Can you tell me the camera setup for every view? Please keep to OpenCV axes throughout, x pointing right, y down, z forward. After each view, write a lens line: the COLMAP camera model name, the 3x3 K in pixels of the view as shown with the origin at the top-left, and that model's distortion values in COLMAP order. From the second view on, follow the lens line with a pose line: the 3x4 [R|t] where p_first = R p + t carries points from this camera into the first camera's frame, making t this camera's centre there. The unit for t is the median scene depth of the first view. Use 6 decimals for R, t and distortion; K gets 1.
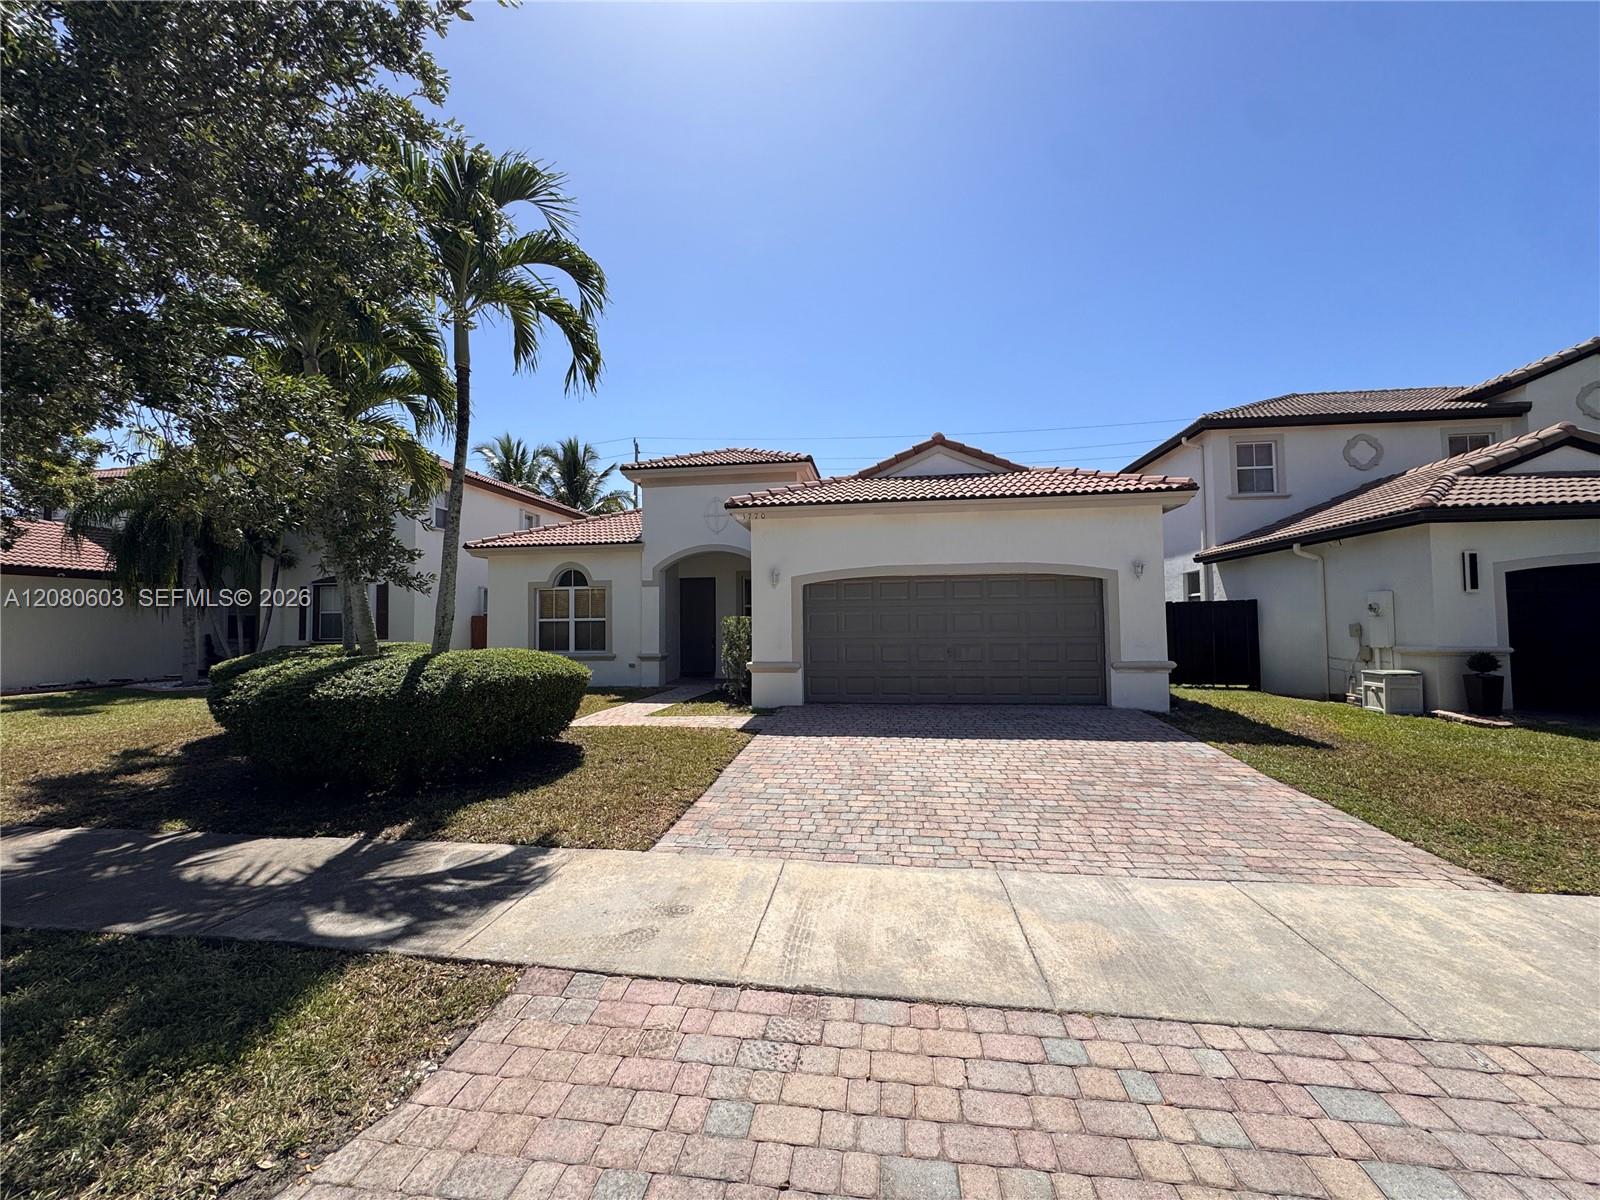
lens RADIAL K [[644.5, 0, 790.8], [0, 644.5, 599.9], [0, 0, 1]] dist [-0.000817, 0.000187]
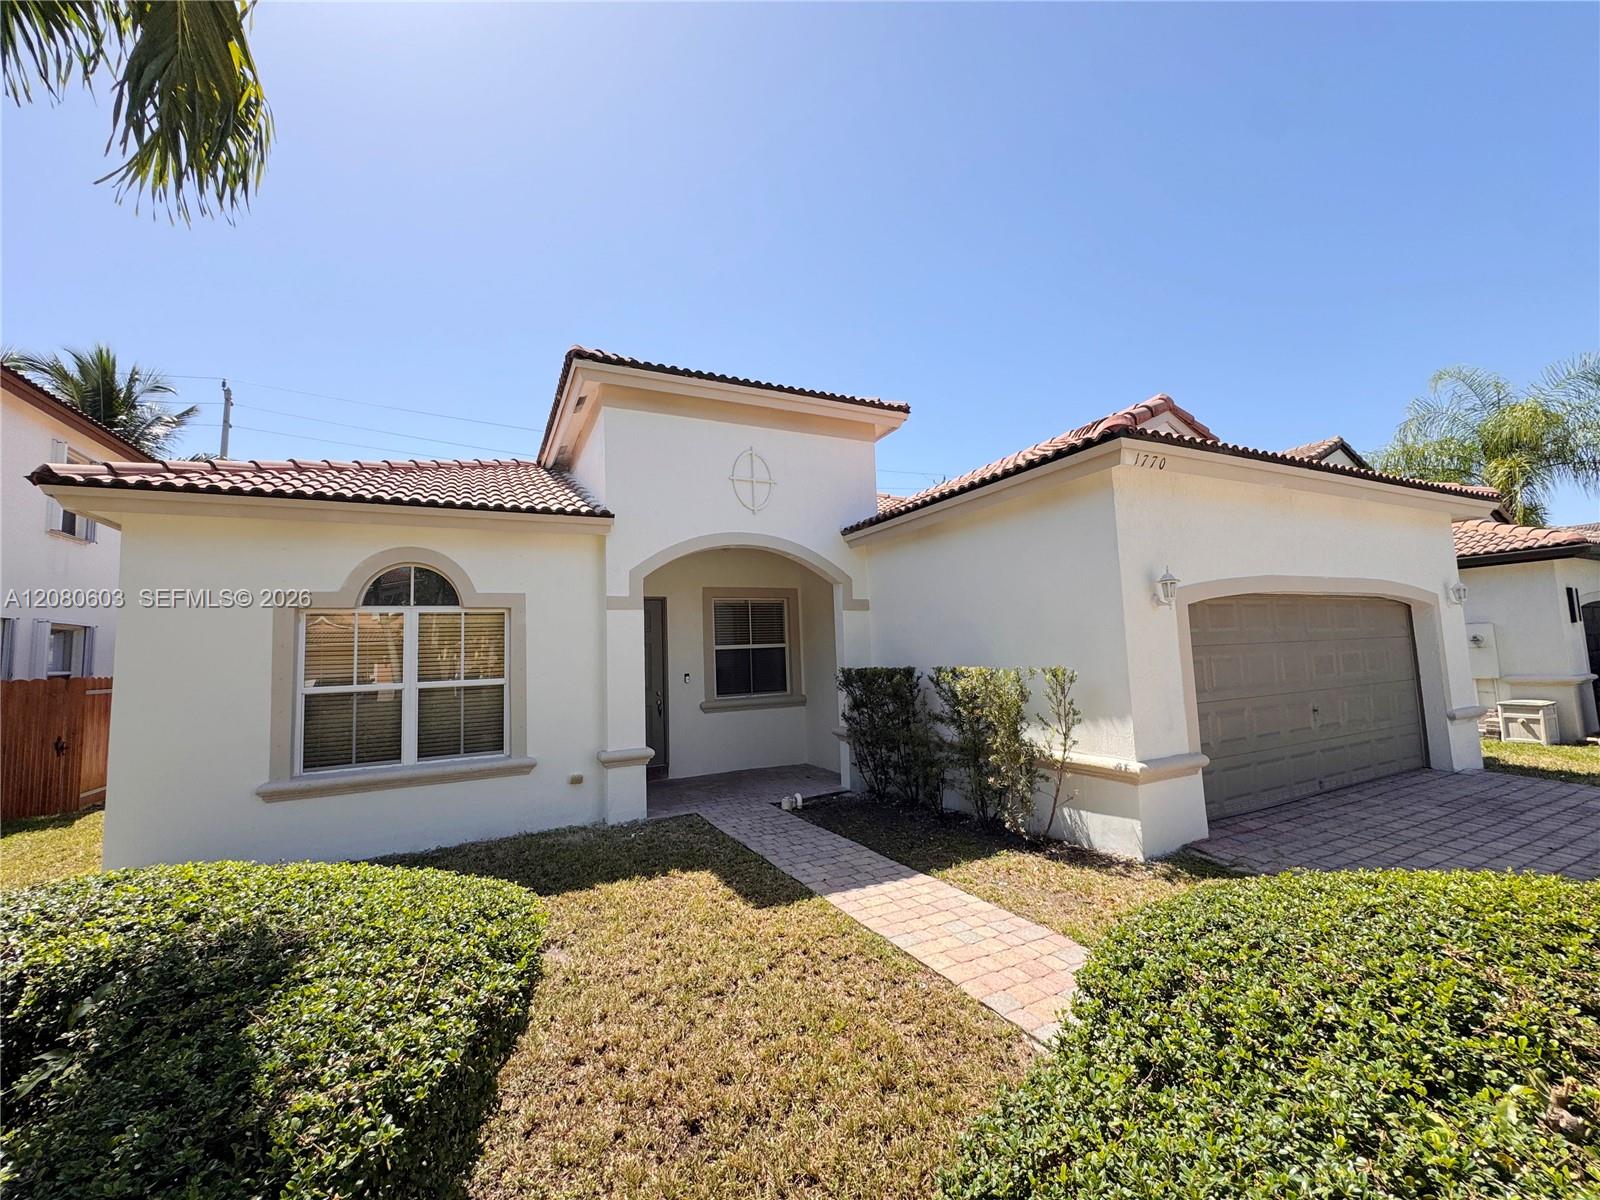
lens RADIAL K [[644.5, 0, 804.9], [0, 644.5, 599.0], [0, 0, 1]] dist [-0.000817, 0.000187]
pose [[0.818095, 0.029984, 0.574301, -0.375405], [0.006861, 0.998060, -0.061882, 0.002124], [-0.575043, 0.054566, 0.816302, 0.514857]]
